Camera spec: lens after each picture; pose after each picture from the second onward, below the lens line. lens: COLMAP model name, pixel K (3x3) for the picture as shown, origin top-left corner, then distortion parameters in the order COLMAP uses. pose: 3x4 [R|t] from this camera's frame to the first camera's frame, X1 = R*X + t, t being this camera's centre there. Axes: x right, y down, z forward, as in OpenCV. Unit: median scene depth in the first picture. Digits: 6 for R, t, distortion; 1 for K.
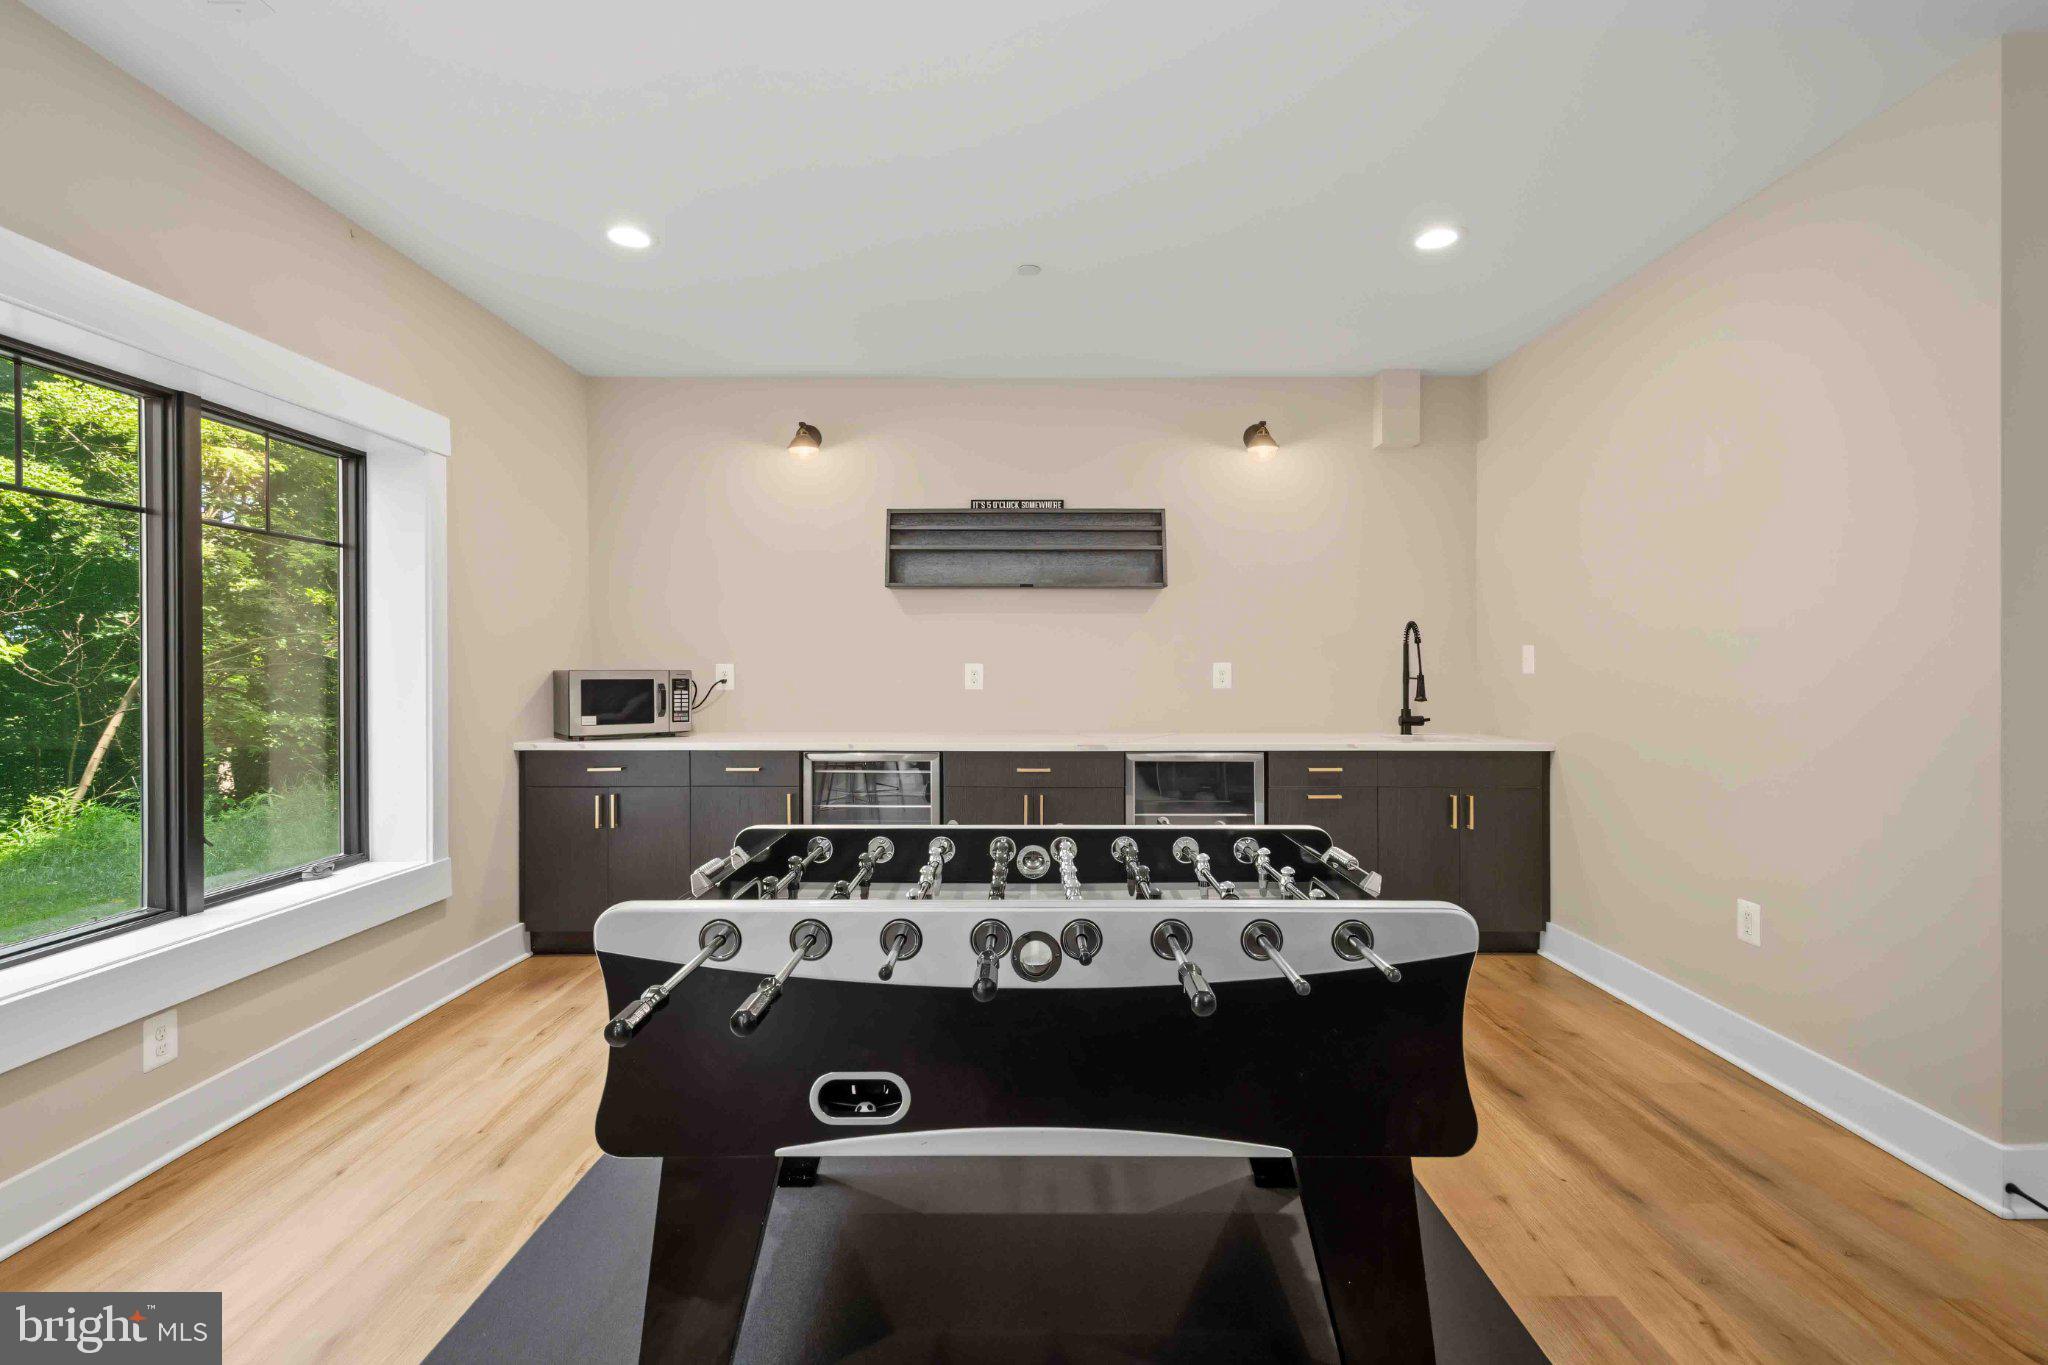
lens RADIAL K [[905.2, 0, 1029.7], [0, 905.2, 661.7], [0, 0, 1]] dist [0.011399, -0.002639]
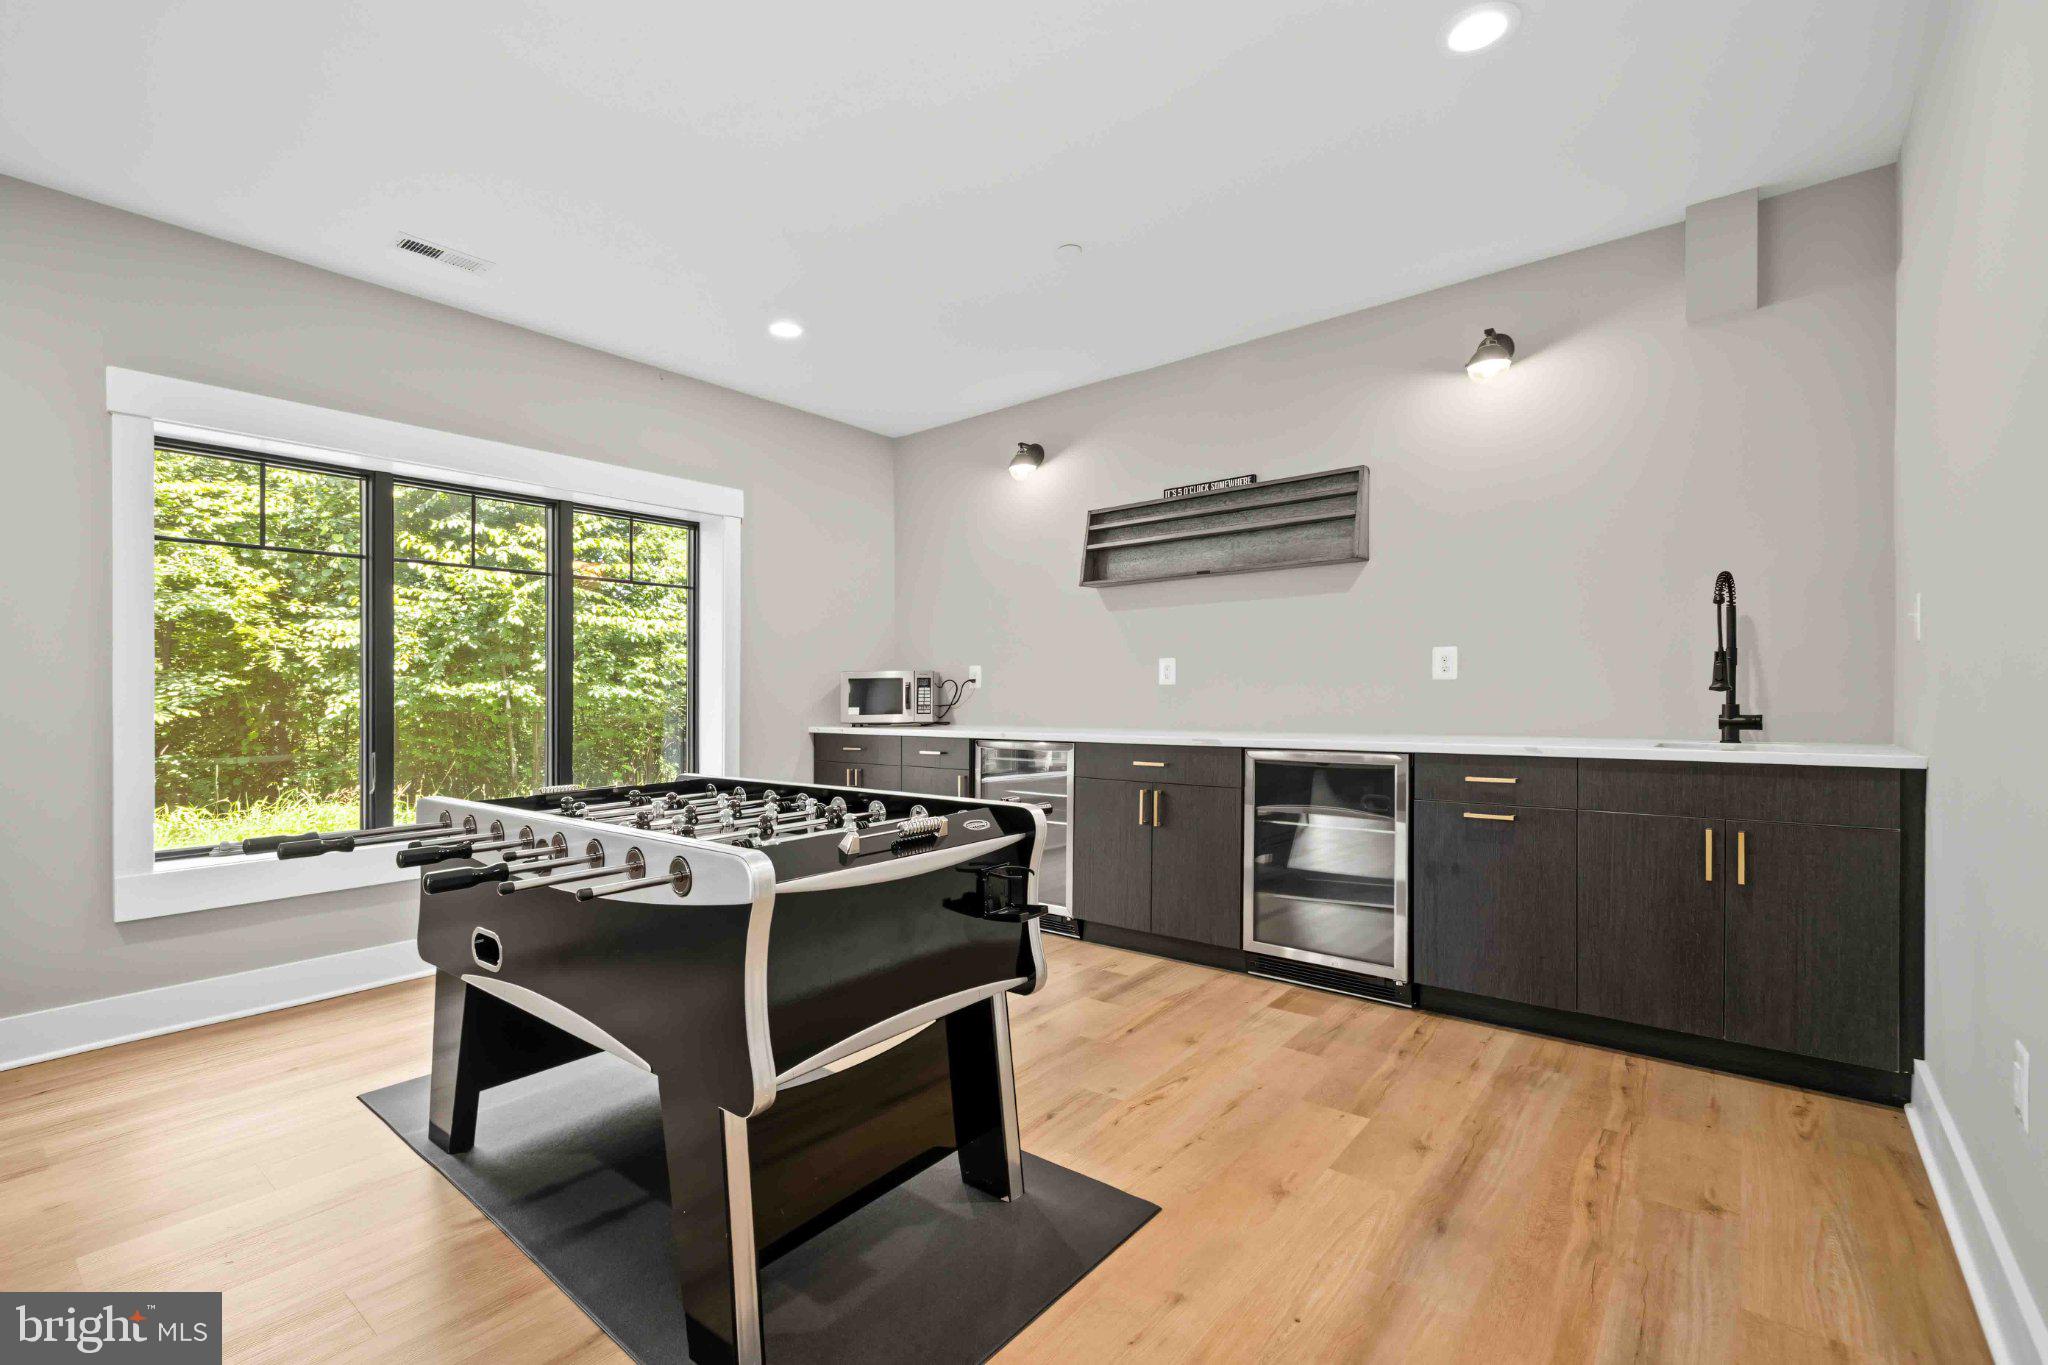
lens RADIAL K [[905.2, 0, 1026.0], [0, 905.2, 694.0], [0, 0, 1]] dist [0.011399, -0.002639]
pose [[0.769815, -0.008261, -0.638214, 0.453308], [0.014316, 0.999888, 0.004325, 0.034965], [0.638106, -0.012466, 0.769847, 0.161724]]
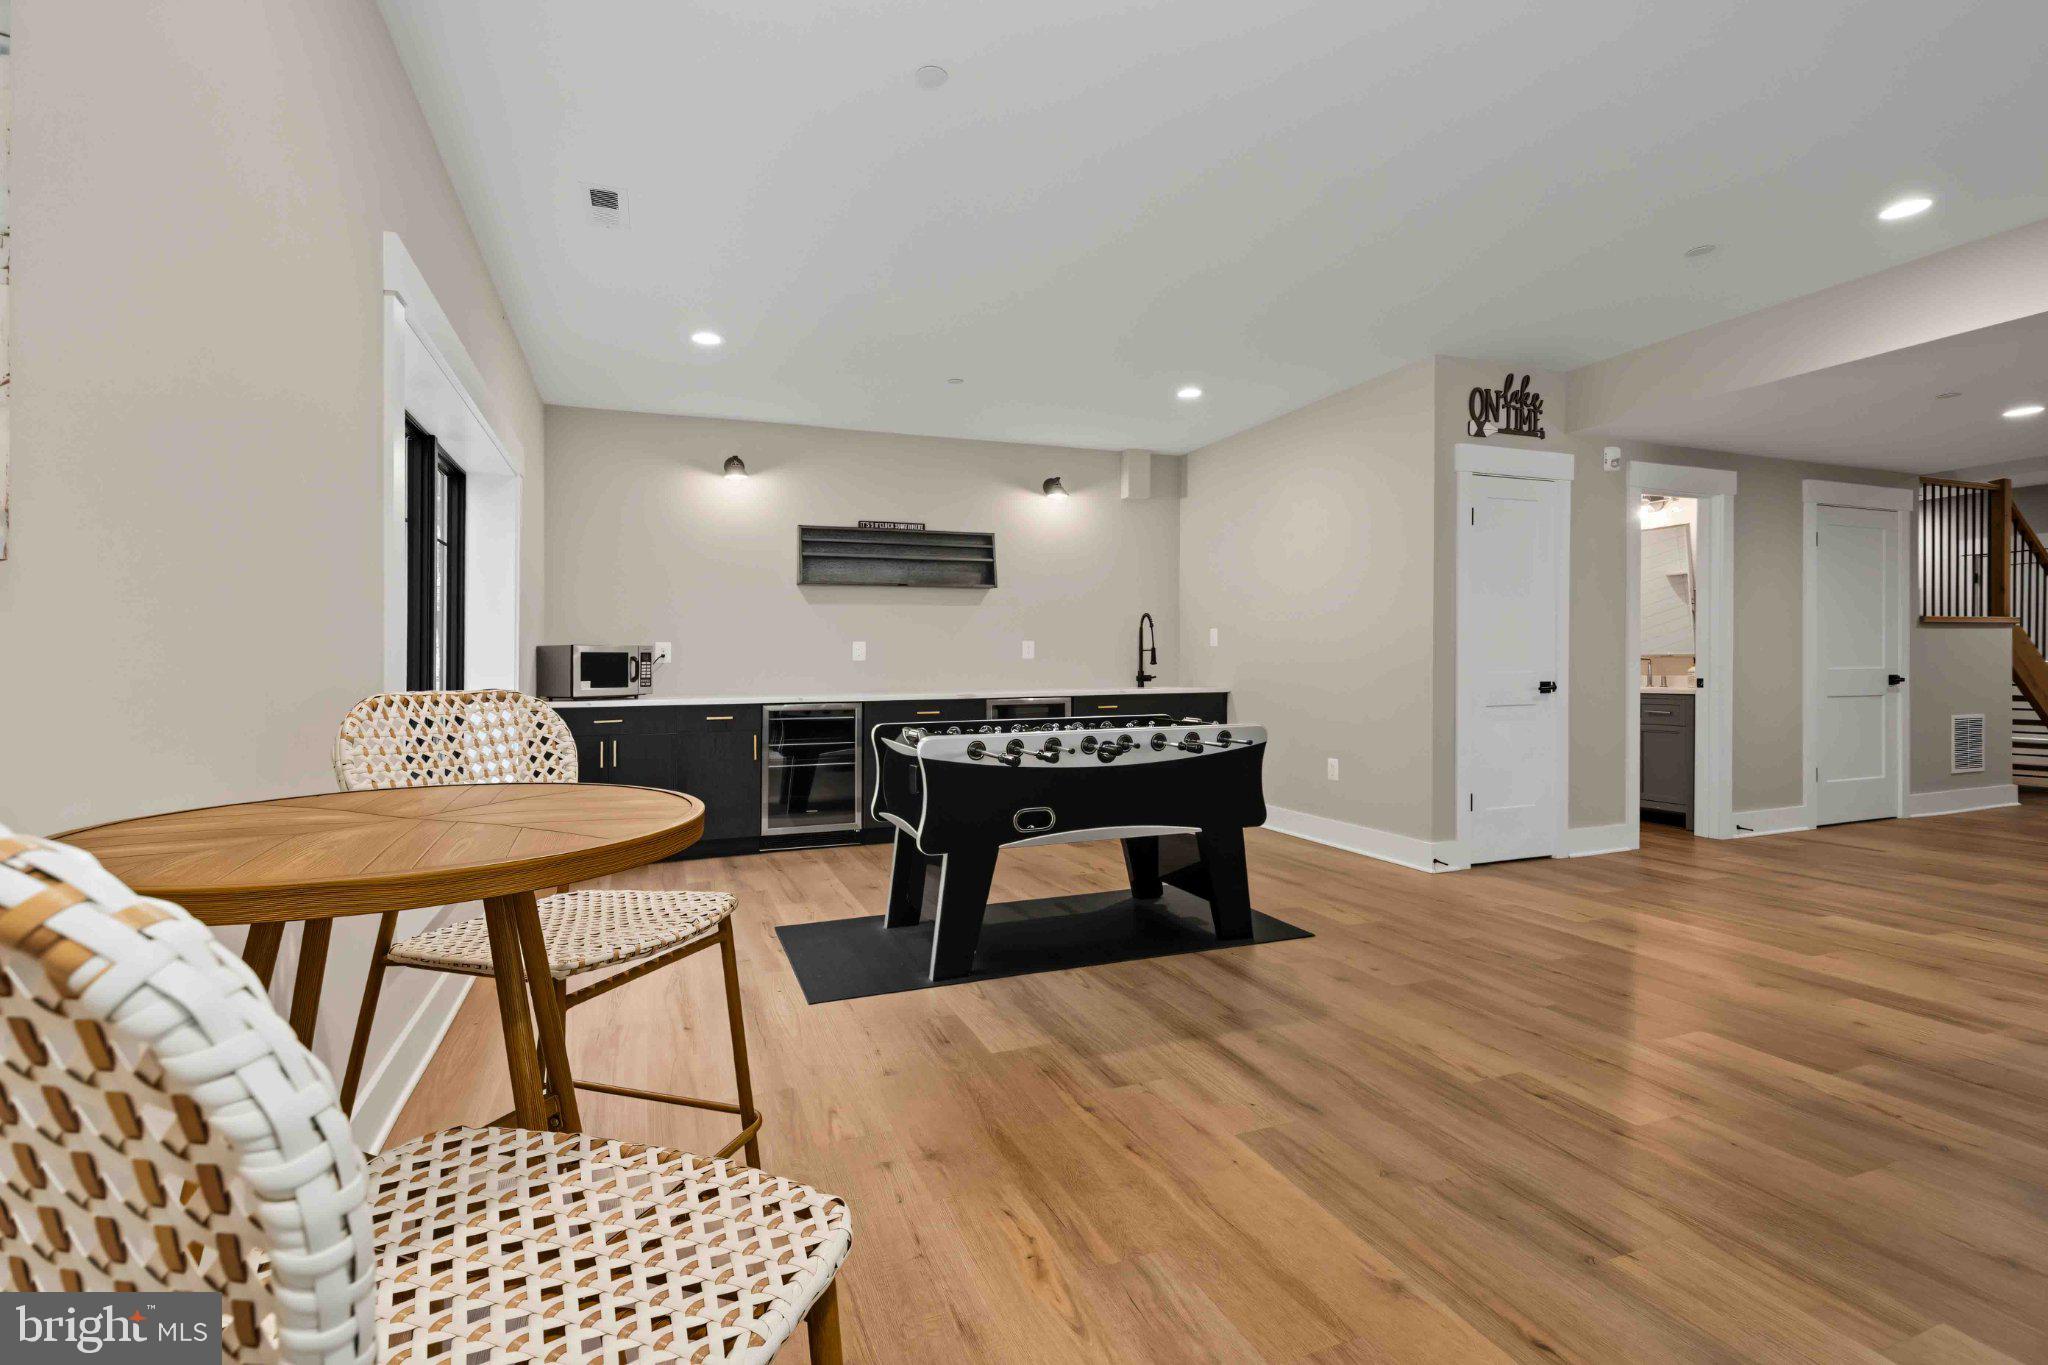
lens RADIAL K [[905.2, 0, 999.2], [0, 905.2, 662.3], [0, 0, 1]] dist [0.011399, -0.002639]
pose [[0.935880, -0.010041, 0.352177, -0.357501], [0.008073, 0.999943, 0.007055, 0.026448], [-0.352227, -0.003759, 0.935907, -0.357300]]
